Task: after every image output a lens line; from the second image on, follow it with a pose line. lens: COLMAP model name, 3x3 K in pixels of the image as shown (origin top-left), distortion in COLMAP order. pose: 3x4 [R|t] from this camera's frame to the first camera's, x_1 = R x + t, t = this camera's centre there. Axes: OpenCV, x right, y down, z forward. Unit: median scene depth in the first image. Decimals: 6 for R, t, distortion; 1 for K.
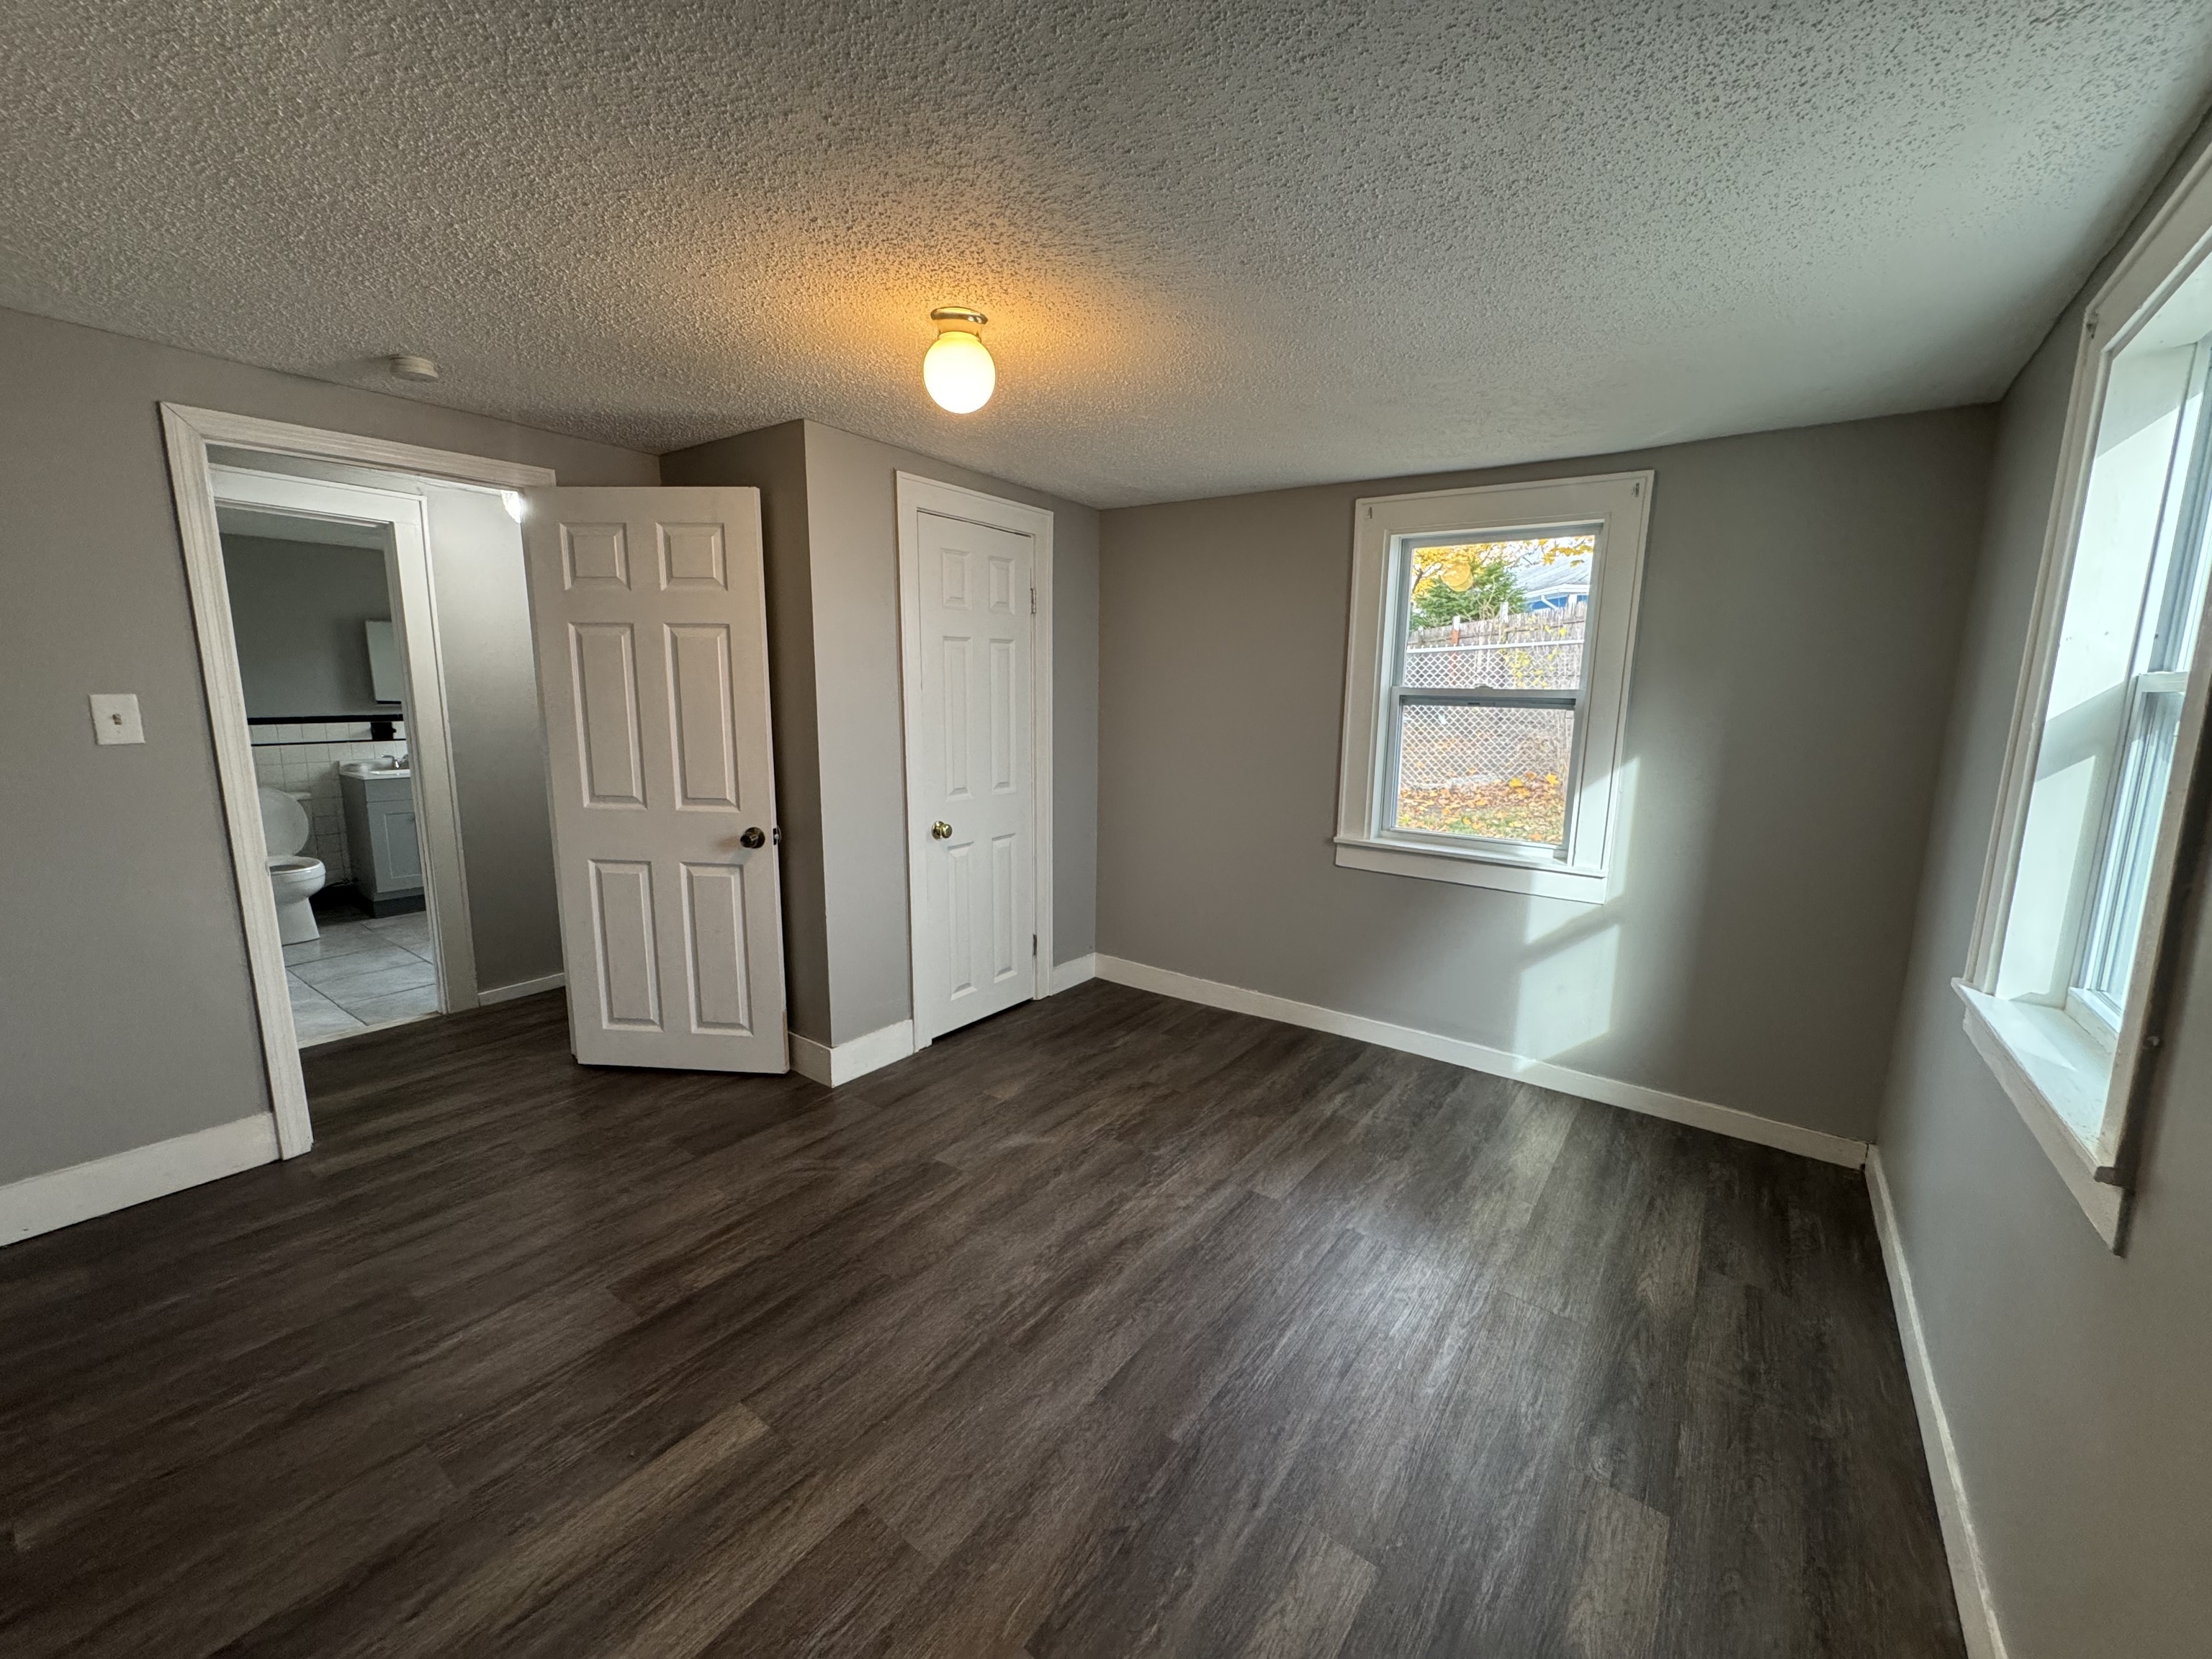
lens RADIAL K [[882.9, 0, 1104.6], [0, 882.9, 825.1], [0, 0, 1]] dist [-0.002473, -0.000299]
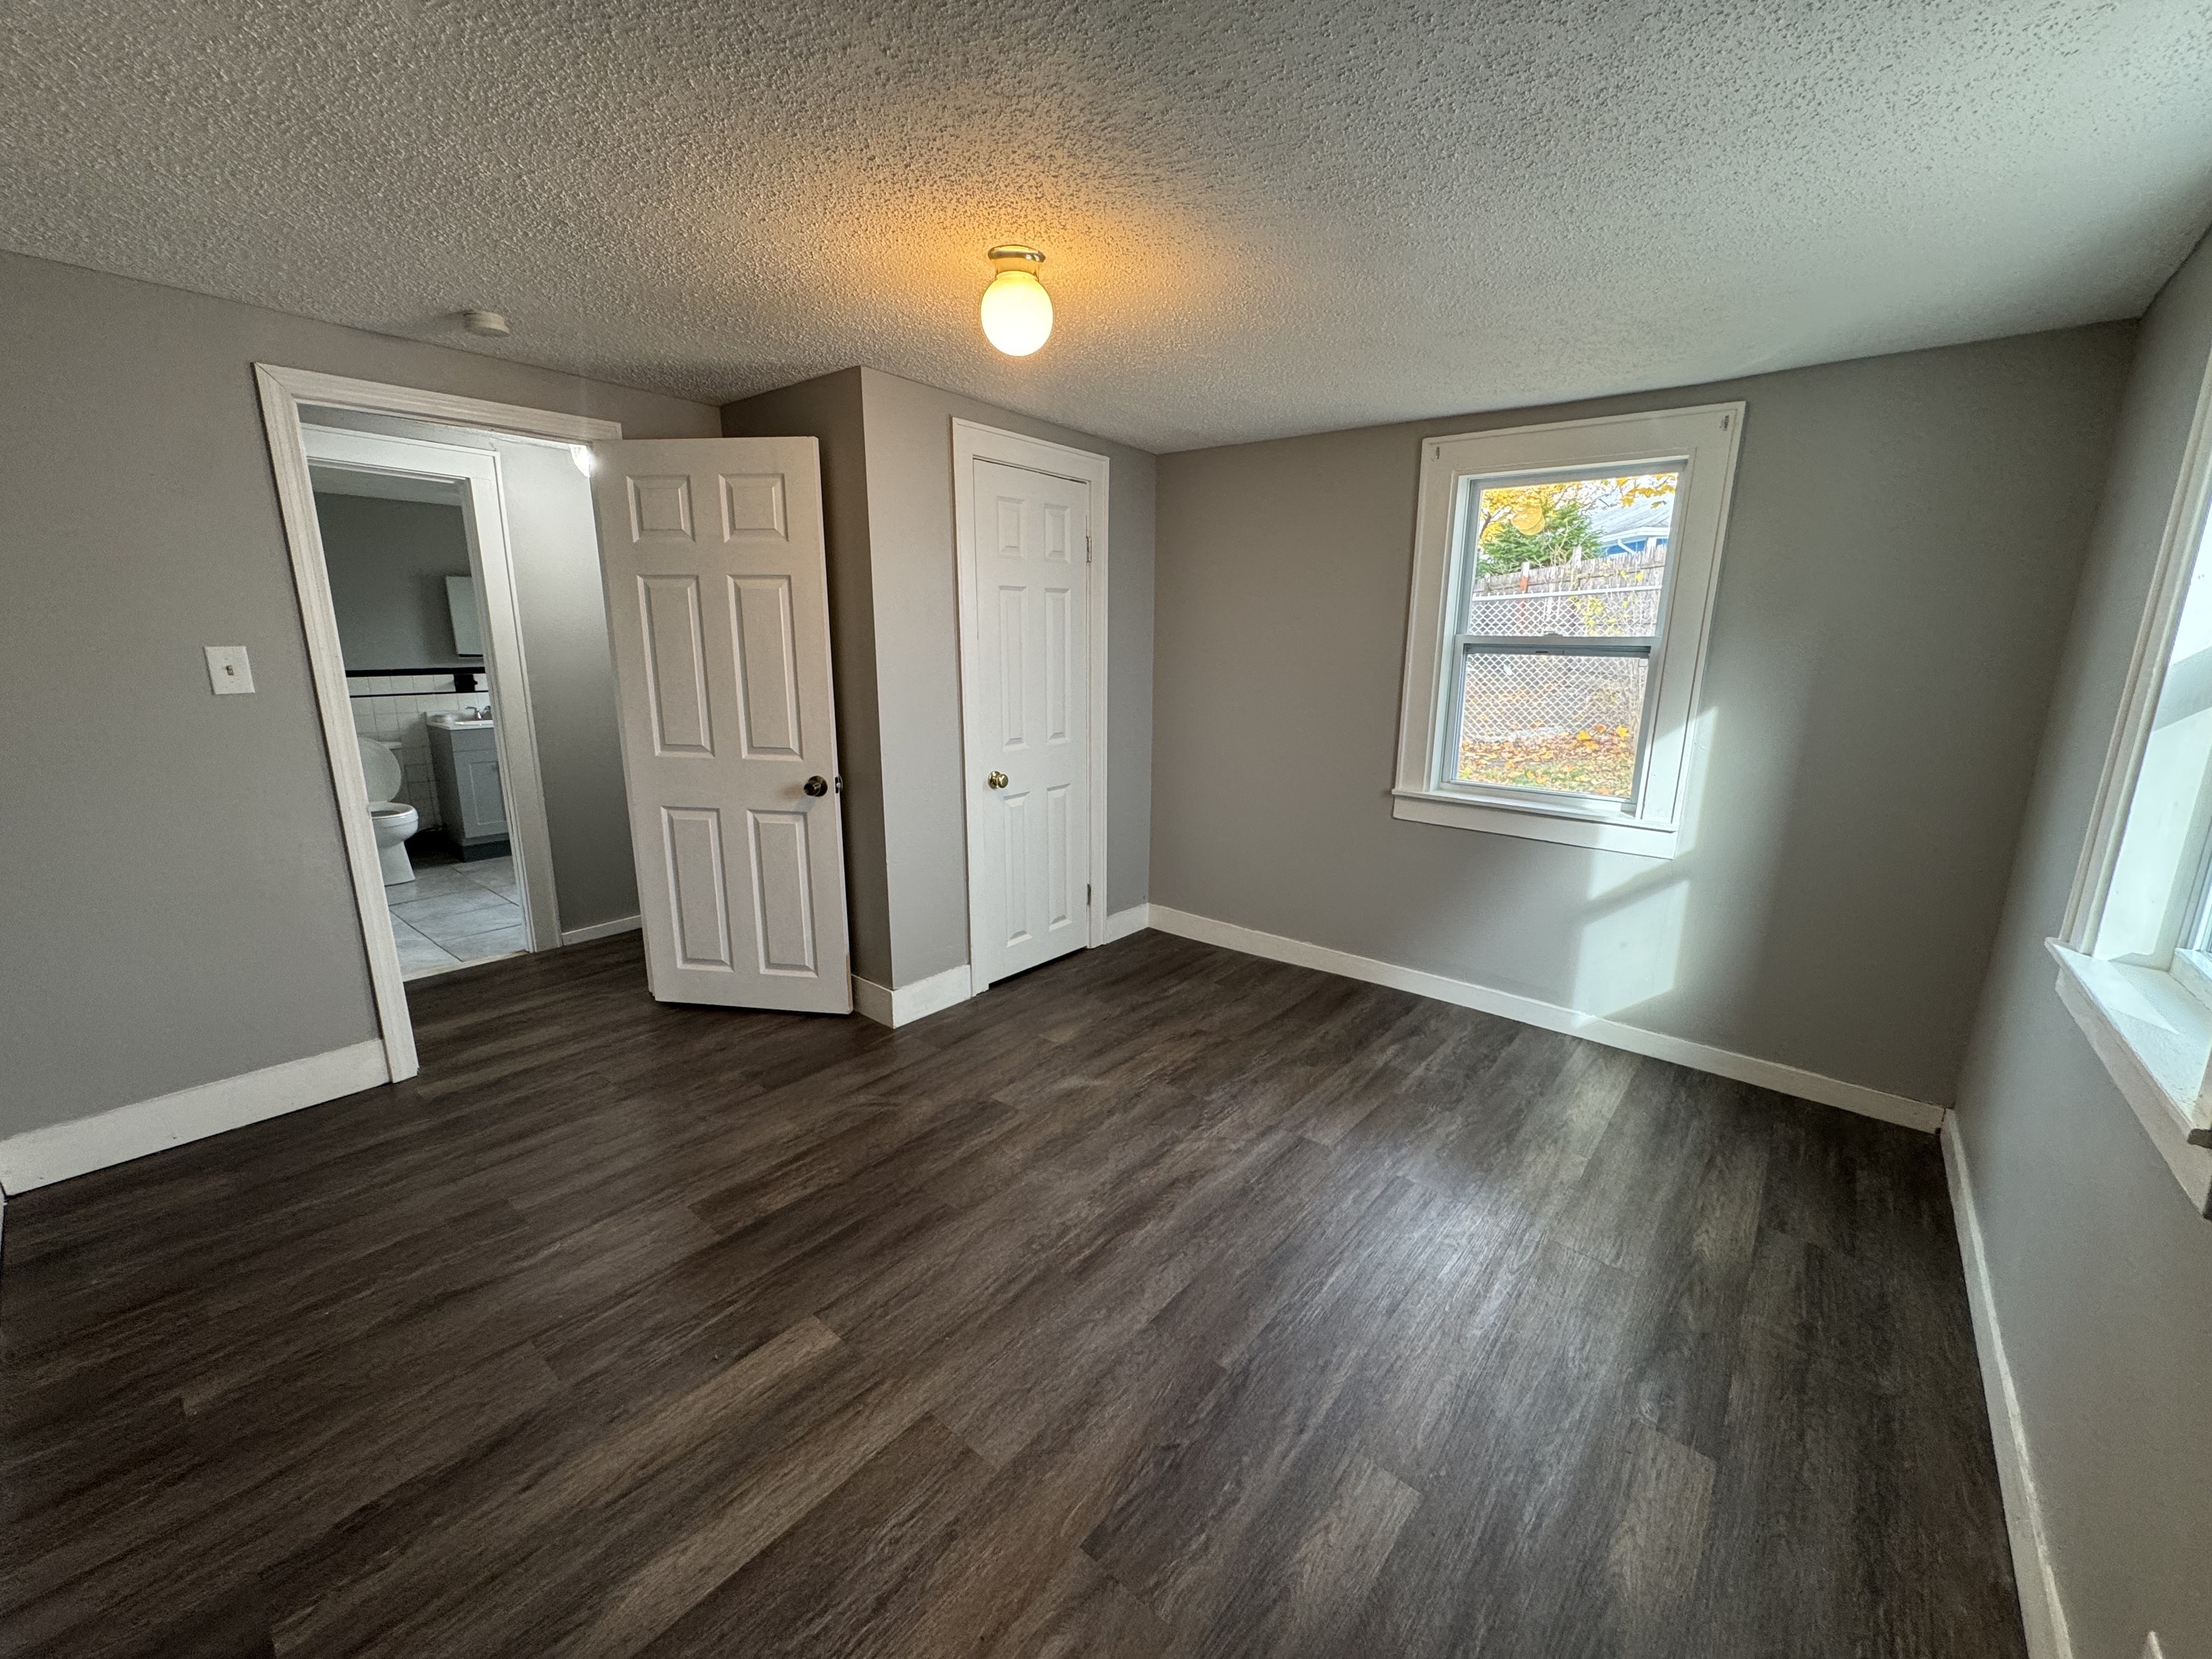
lens RADIAL K [[882.9, 0, 1104.6], [0, 882.9, 825.1], [0, 0, 1]] dist [-0.002473, -0.000299]
pose [[0.998213, 0.007882, -0.059234, -0.003185], [-0.004745, 0.998587, 0.052924, 0.004777], [0.059567, -0.052548, 0.996840, -0.006615]]
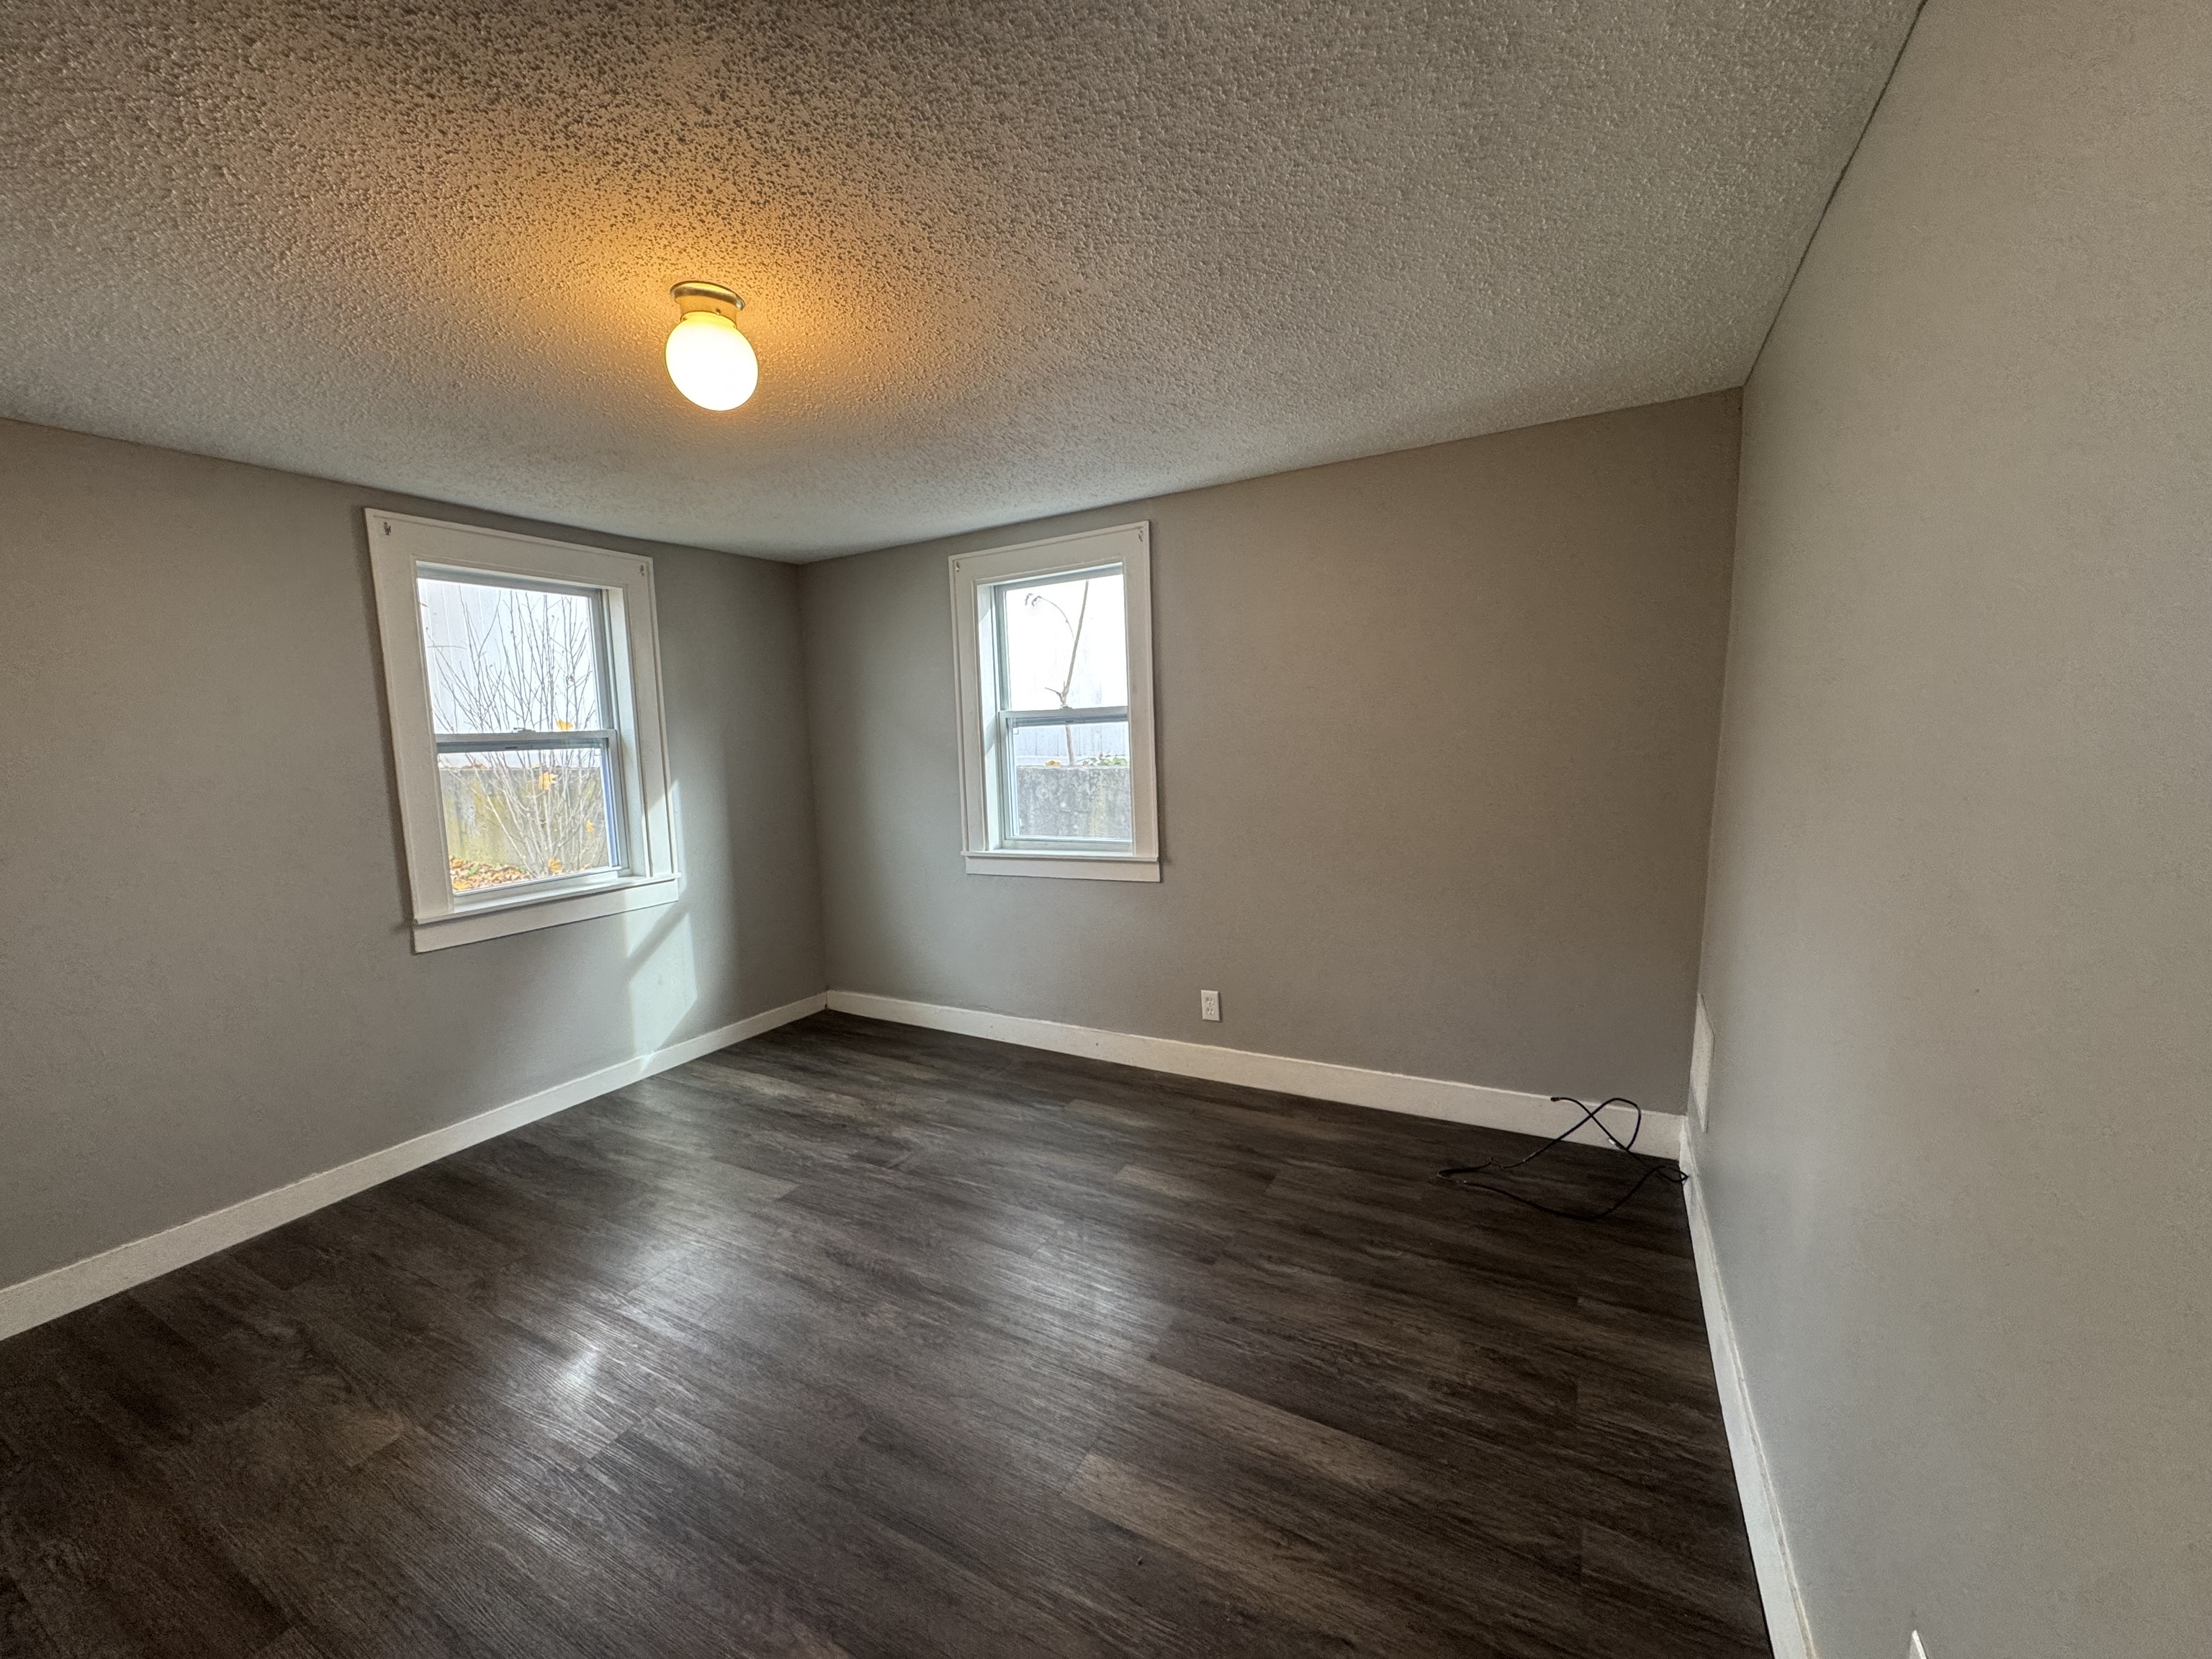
lens RADIAL K [[882.9, 0, 1104.6], [0, 882.9, 825.1], [0, 0, 1]] dist [-0.002473, -0.000299]
pose [[-0.134614, -0.128065, 0.982588, -0.963177], [0.183908, 0.971156, 0.151770, -0.121213], [-0.973682, 0.201137, -0.107179, 0.710027]]
